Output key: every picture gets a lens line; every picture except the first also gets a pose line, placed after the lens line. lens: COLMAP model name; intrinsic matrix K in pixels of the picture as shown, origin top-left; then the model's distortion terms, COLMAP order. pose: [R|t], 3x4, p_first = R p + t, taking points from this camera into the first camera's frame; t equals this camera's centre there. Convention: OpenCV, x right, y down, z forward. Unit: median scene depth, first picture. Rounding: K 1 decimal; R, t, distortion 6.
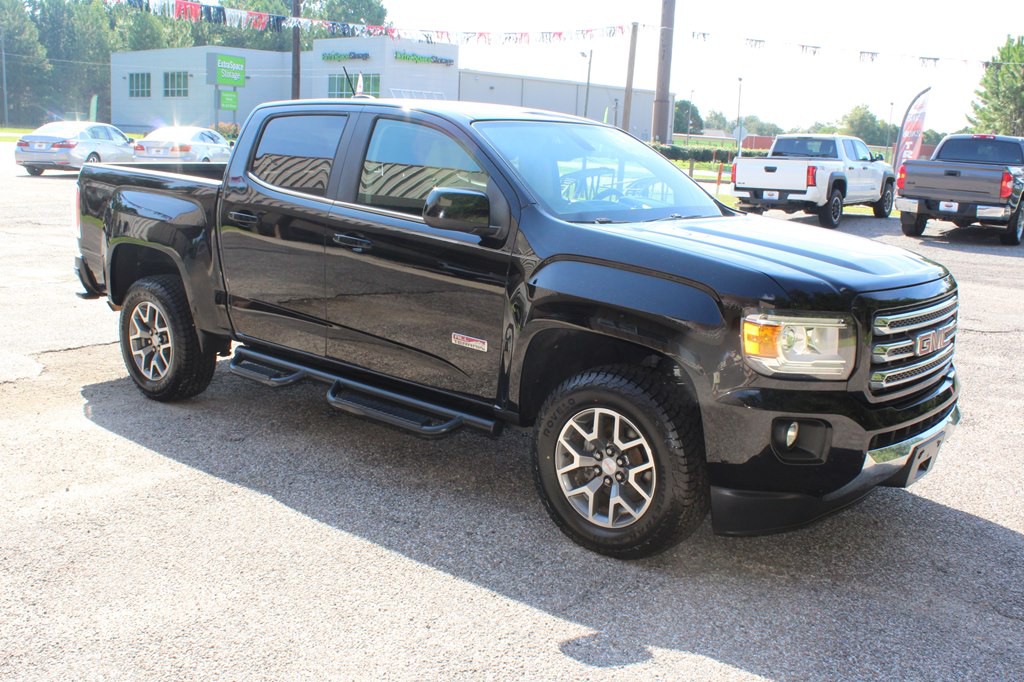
lens RADIAL K [[1036.3, 0, 511.4], [0, 1036.3, 357.6], [0, 0, 1]] dist [-0.145501, 0.174840]
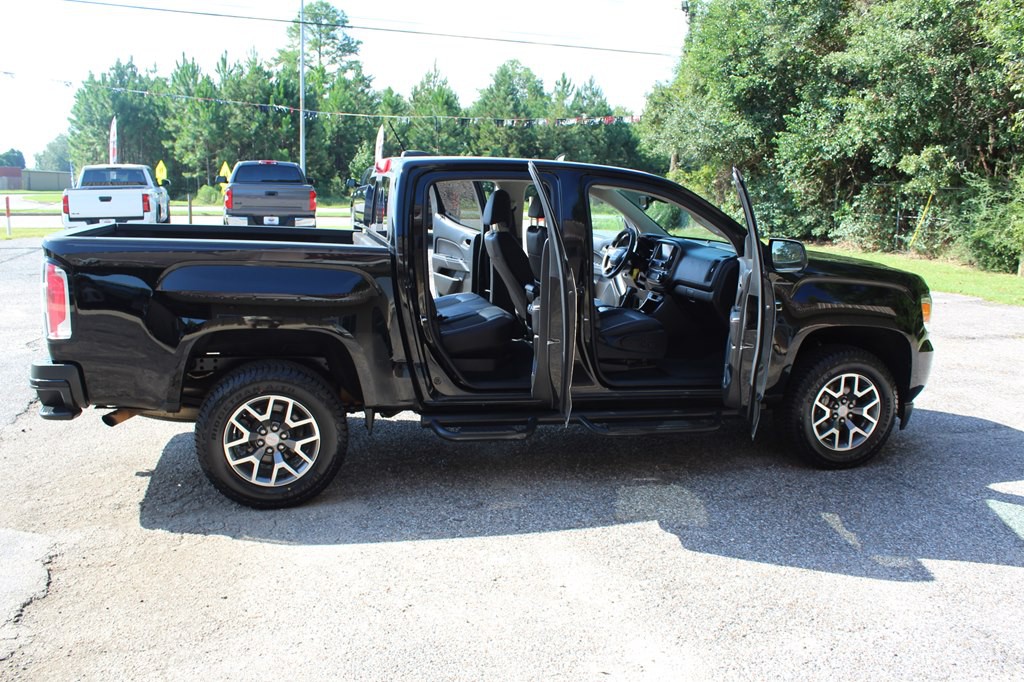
lens RADIAL K [[899.5, 0, 514.8], [0, 899.5, 347.0], [0, 0, 1]] dist [-0.158995, 0.144381]
pose [[0.577703, -0.169295, 0.798497, -0.846818], [0.168124, 0.981958, 0.086556, -0.127733], [-0.798745, 0.084243, 0.595743, 0.416629]]
